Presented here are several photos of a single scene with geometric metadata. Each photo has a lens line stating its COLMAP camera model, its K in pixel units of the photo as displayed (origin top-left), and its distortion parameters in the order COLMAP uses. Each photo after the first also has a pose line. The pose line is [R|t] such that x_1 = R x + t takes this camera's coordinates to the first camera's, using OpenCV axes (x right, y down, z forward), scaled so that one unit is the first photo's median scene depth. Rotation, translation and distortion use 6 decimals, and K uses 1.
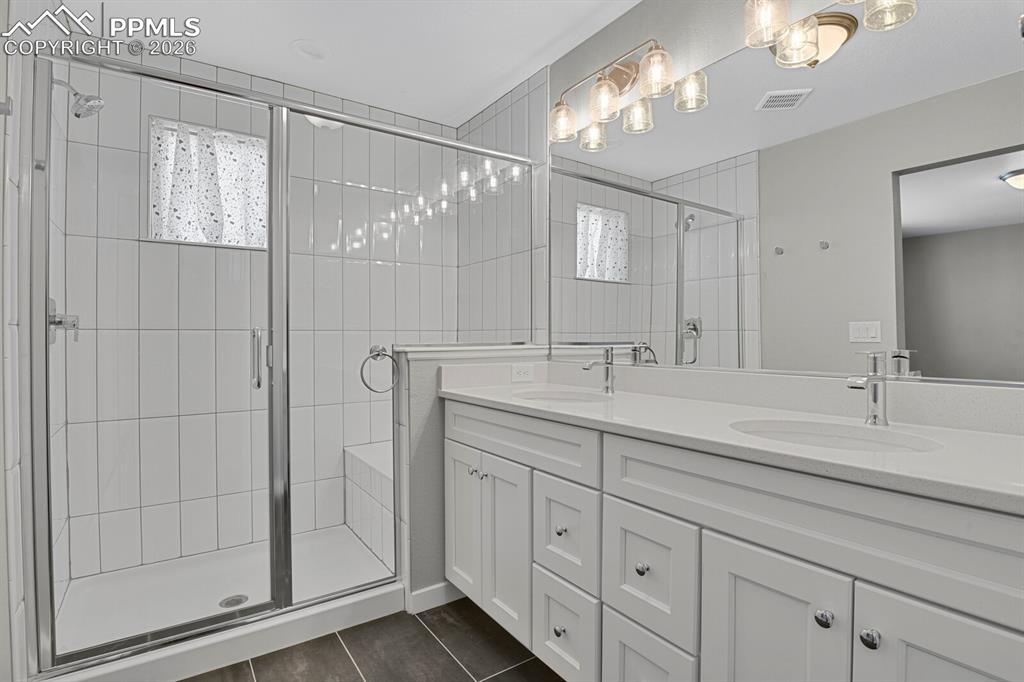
lens RADIAL K [[508.7, 0, 511.8], [0, 508.7, 319.3], [0, 0, 1]] dist [0.020042, -0.000152]
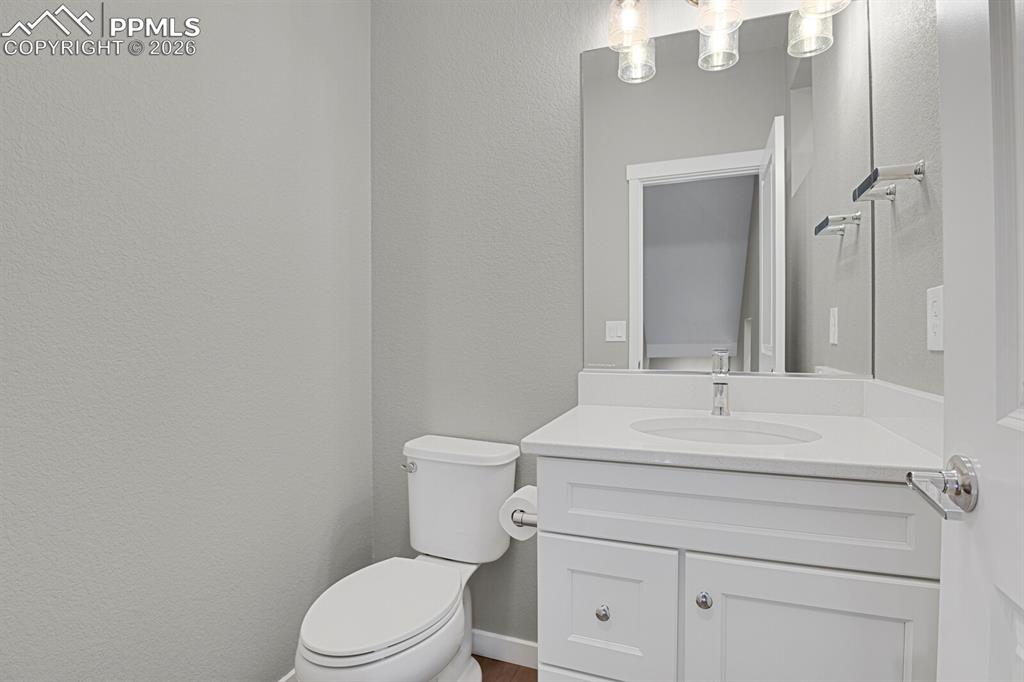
lens RADIAL K [[499.7, 0, 518.1], [0, 499.7, 335.6], [0, 0, 1]] dist [-0.022352, -0.005282]
pose [[0.825454, 0.003107, 0.564462, -0.318674], [-0.022176, 0.999391, 0.026930, 0.014037], [-0.564034, -0.034747, 0.825020, 0.420852]]
